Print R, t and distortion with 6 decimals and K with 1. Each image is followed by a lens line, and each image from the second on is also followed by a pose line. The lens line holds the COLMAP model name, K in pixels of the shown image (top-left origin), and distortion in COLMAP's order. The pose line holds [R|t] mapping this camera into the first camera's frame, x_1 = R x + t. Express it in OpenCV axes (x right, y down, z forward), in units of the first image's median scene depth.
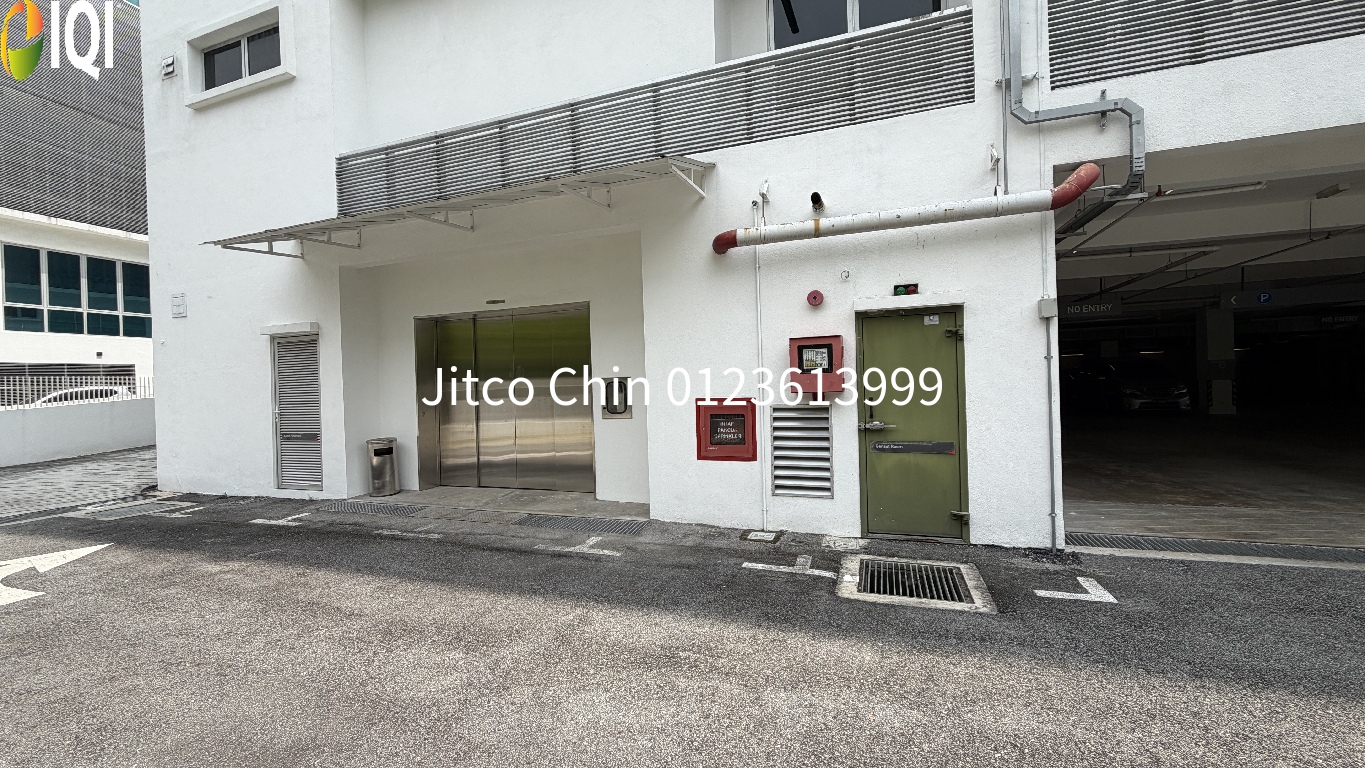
lens RADIAL K [[543.7, 0, 682.5], [0, 543.7, 384.0], [0, 0, 1]] dist [0.102285, -0.000002]
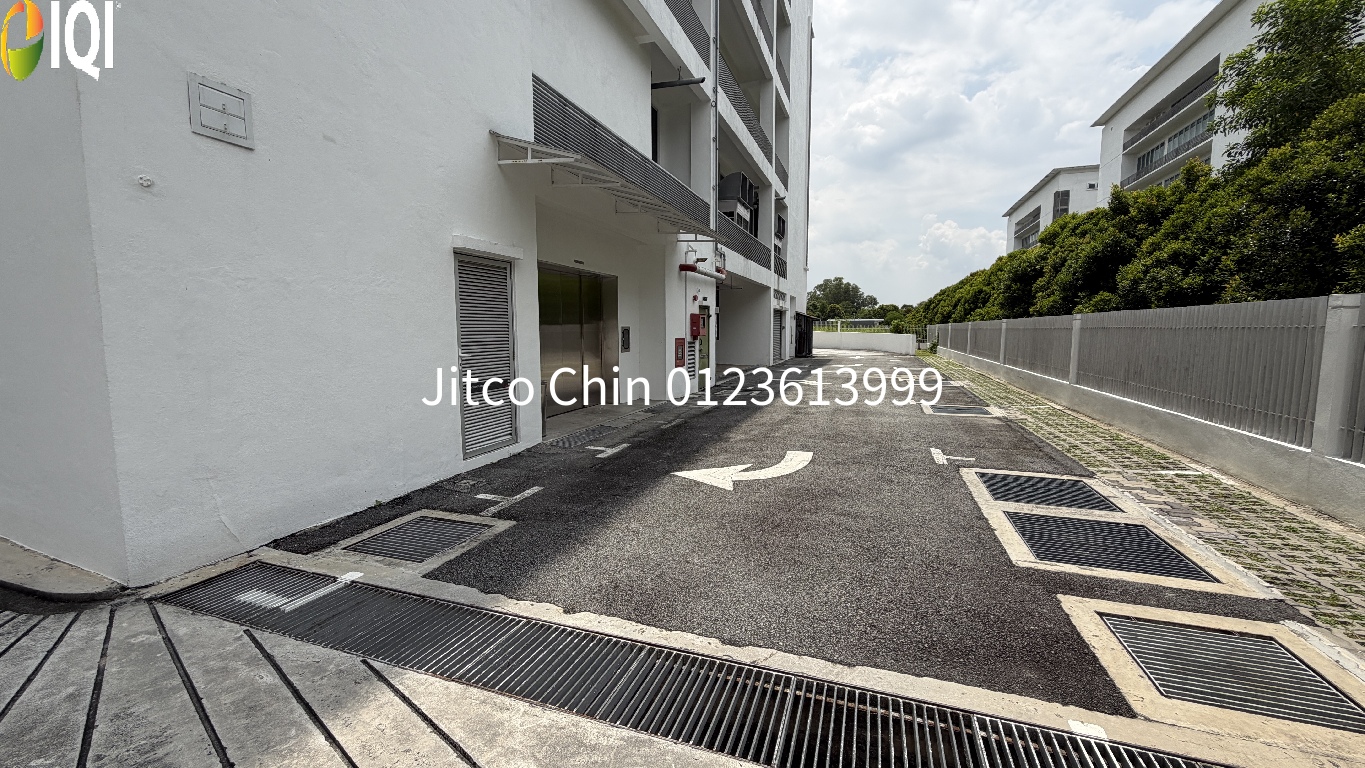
lens RADIAL K [[543.7, 0, 682.5], [0, 543.7, 384.0], [0, 0, 1]] dist [0.102285, -0.000002]
pose [[-0.004822, -0.062231, 0.998050, -1.538435], [0.010745, 0.998001, 0.062279, 0.045647], [-0.999931, 0.011024, -0.004144, 0.768663]]
